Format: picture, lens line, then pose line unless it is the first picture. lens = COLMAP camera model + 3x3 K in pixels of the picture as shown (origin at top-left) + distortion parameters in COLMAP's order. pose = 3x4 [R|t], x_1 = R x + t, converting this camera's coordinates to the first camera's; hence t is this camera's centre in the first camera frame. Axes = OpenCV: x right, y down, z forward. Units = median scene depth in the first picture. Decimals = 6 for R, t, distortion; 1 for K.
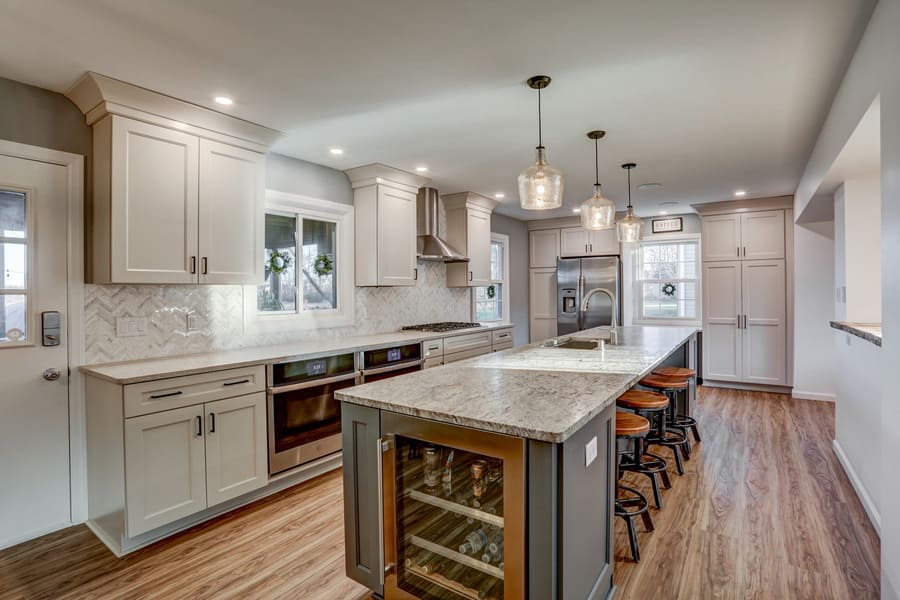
lens RADIAL K [[439.1, 0, 448.8], [0, 439.1, 292.0], [0, 0, 1]] dist [-0.077073, 0.033184]
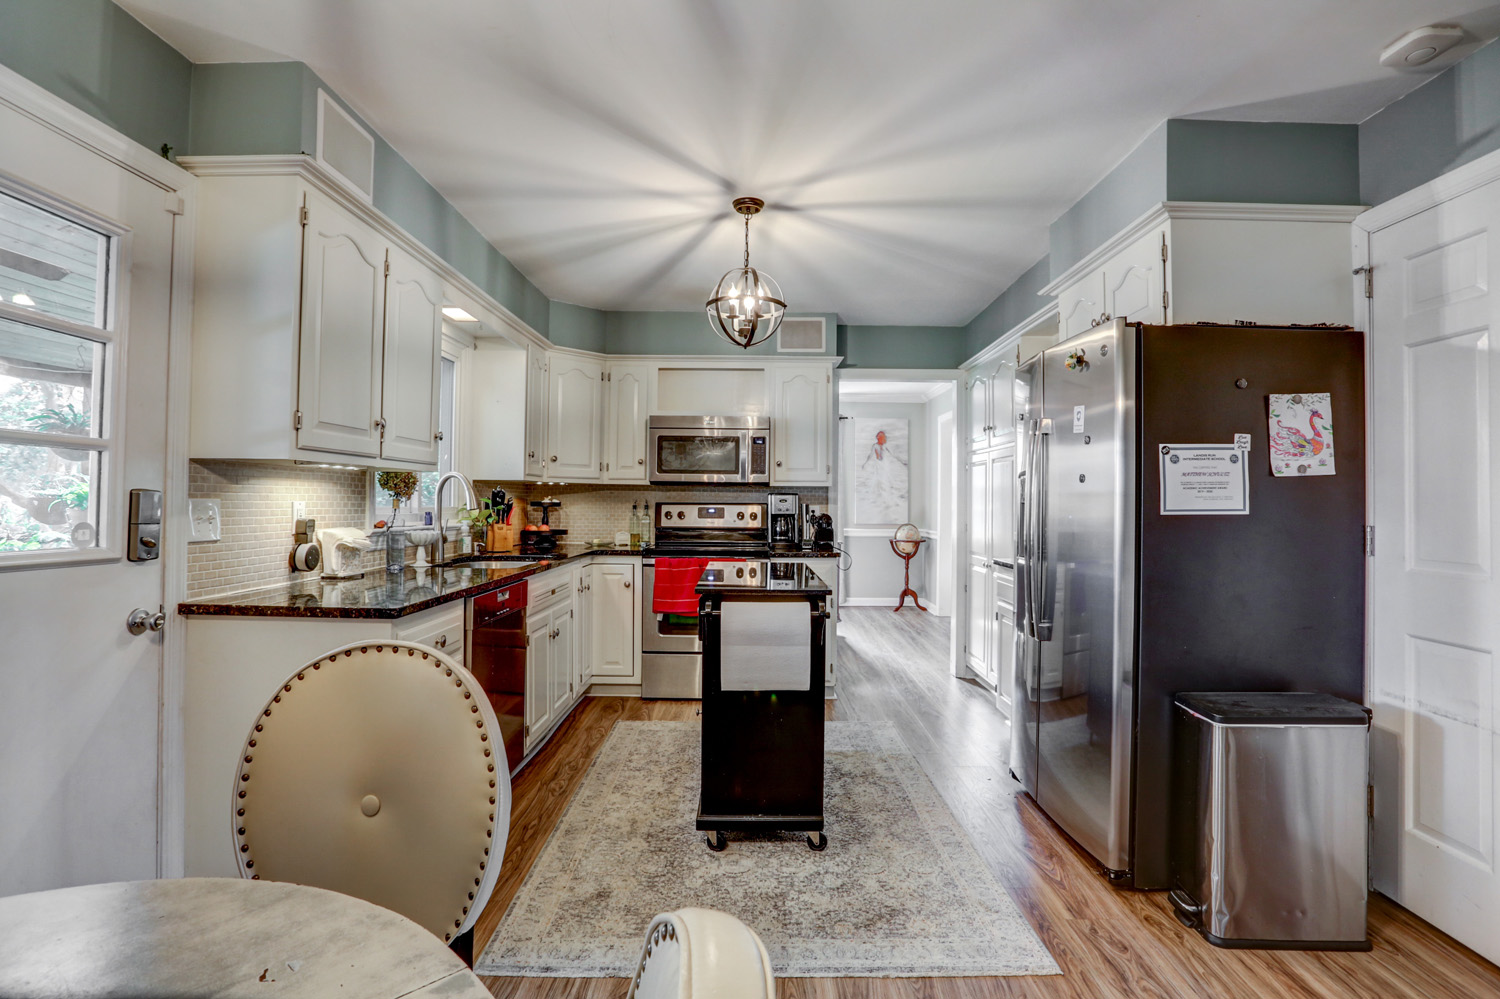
lens RADIAL K [[722.2, 0, 752.3], [0, 722.2, 484.0], [0, 0, 1]] dist [-0.080104, 0.032713]
pose [[0.828201, 0.023857, 0.559923, -0.458518], [-0.008062, 0.999497, -0.030661, 0.033356], [-0.560373, 0.020879, 0.827977, -0.023437]]
